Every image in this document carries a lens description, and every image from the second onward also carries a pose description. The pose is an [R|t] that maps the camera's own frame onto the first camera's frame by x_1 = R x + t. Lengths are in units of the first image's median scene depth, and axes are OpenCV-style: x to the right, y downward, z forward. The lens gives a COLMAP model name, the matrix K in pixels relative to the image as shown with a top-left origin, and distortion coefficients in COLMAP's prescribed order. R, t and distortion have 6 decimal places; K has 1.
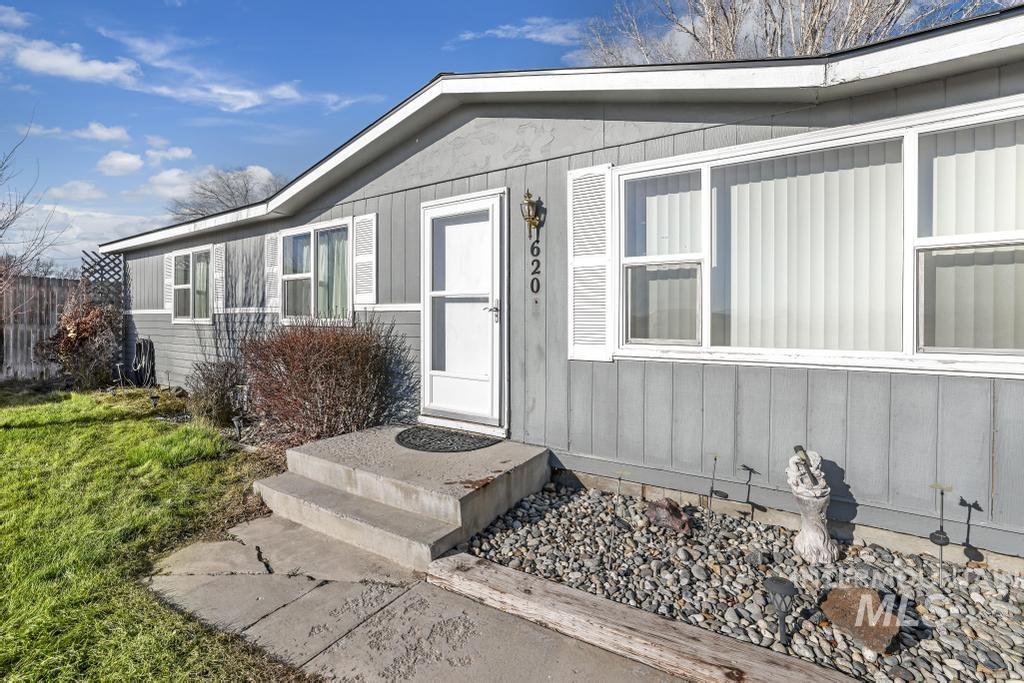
lens RADIAL K [[446.3, 0, 504.7], [0, 446.3, 329.1], [0, 0, 1]] dist [-0.042216, 0.017306]
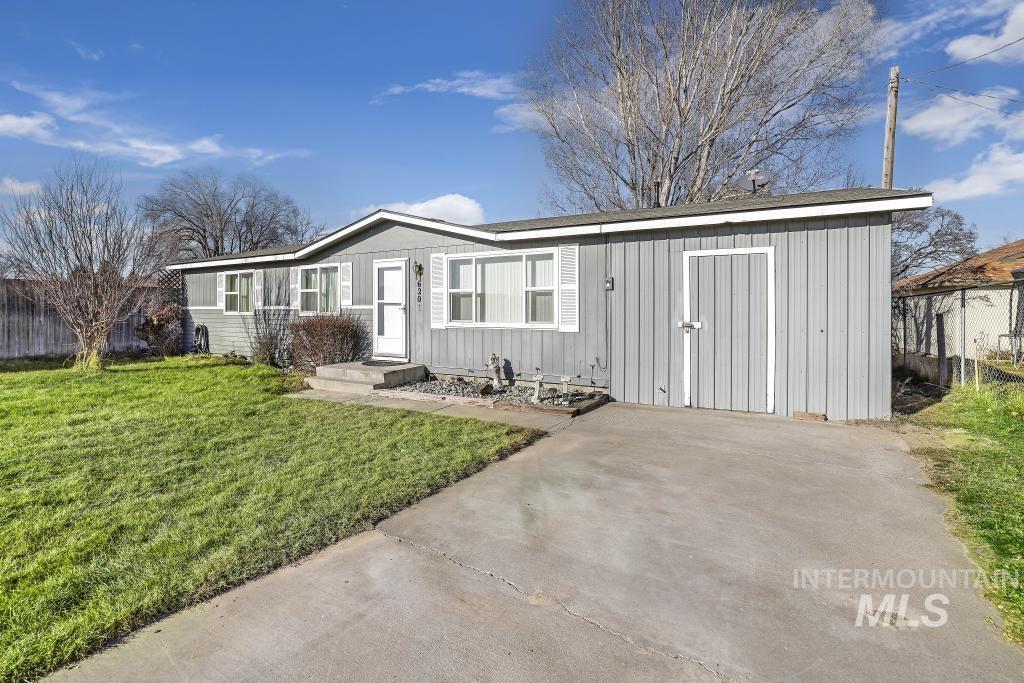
lens RADIAL K [[446.3, 0, 504.7], [0, 446.3, 329.1], [0, 0, 1]] dist [-0.042216, 0.017306]
pose [[0.997565, -0.001454, 0.069725, 0.319454], [0.000443, 0.999895, 0.014503, 0.028571], [-0.069739, -0.014437, 0.997461, -1.287689]]
